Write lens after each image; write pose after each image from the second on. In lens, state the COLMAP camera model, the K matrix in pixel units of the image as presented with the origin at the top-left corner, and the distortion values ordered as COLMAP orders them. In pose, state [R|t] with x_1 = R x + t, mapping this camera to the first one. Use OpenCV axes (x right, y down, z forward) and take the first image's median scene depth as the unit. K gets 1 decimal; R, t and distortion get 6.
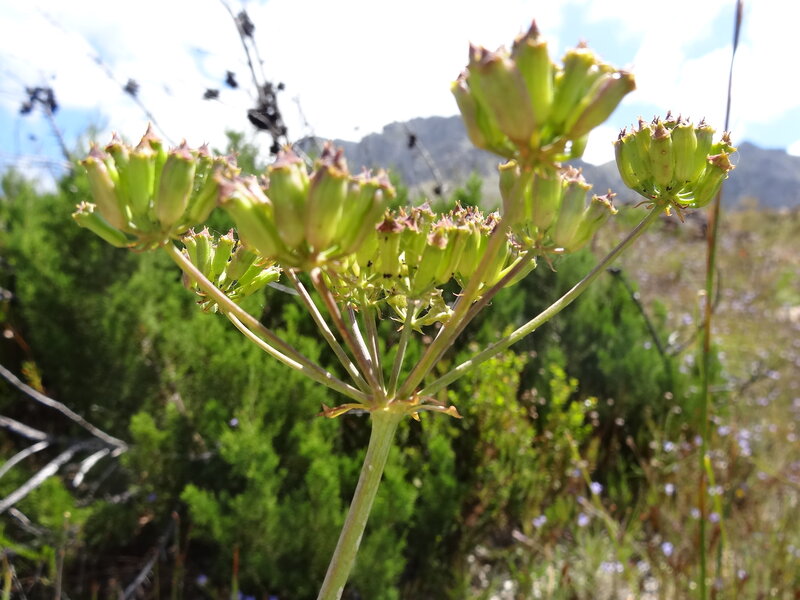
lens RADIAL K [[582.9, 0, 400.0], [0, 582.9, 300.0], [0, 0, 1]] dist [0.000137, 0.000490]
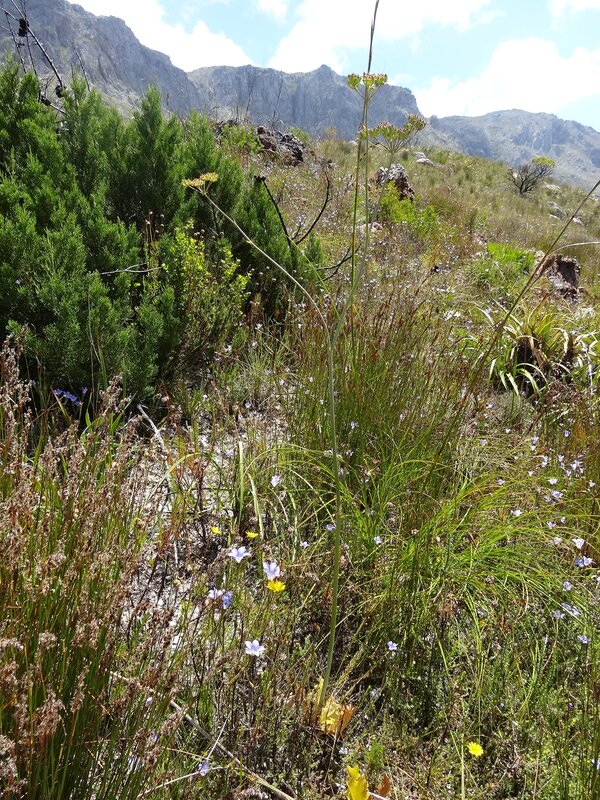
lens RADIAL K [[582.9, 0, 300.0], [0, 582.9, 400.0], [0, 0, 1]] dist [0.000137, 0.000490]
pose [[0.877956, -0.126753, 0.461656, -0.226085], [-0.011882, 0.958247, 0.285696, 0.050304], [-0.478593, -0.256314, 0.839793, -0.295681]]
